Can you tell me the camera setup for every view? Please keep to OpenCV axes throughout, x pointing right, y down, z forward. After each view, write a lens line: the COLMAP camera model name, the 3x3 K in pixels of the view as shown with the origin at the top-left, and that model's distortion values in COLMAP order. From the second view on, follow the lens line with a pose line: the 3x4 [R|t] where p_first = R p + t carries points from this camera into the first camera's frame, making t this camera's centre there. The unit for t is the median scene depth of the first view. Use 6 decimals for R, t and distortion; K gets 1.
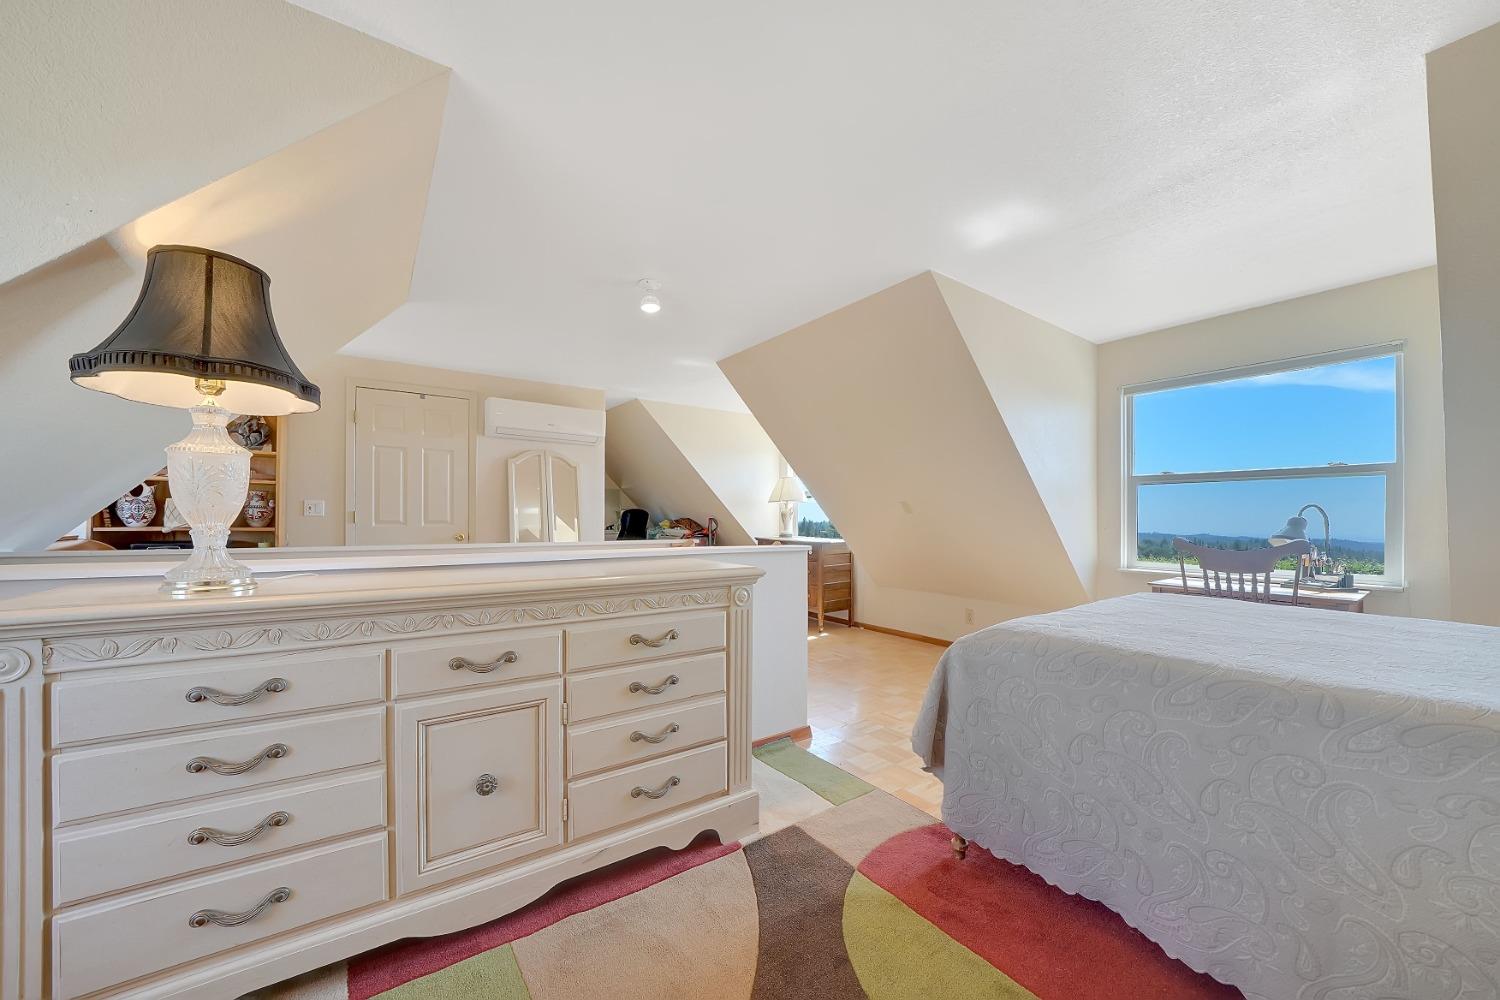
lens RADIAL K [[531.0, 0, 745.4], [0, 531.0, 519.2], [0, 0, 1]] dist [-0.022976, 0.000073]
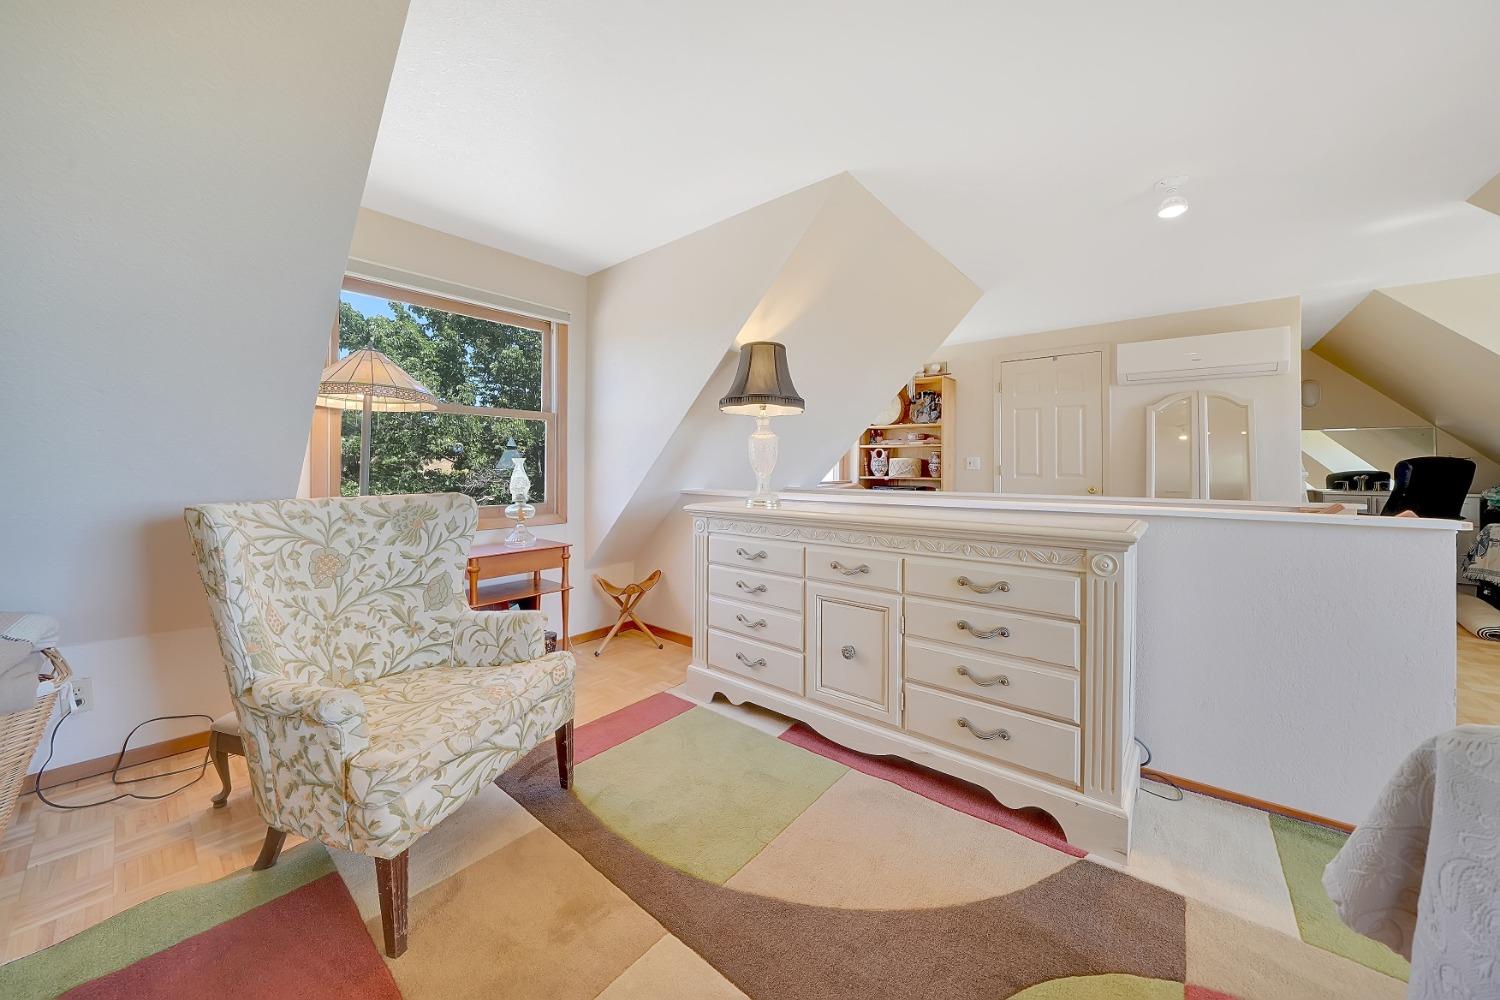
lens RADIAL K [[529.9, 0, 745.8], [0, 529.9, 466.8], [0, 0, 1]] dist [-0.025163, 0.000076]
pose [[0.267903, -0.007260, -0.963419, 0.720319], [-0.003156, 0.999960, -0.008413, 0.001726], [0.963441, 0.005294, 0.267869, 0.276756]]
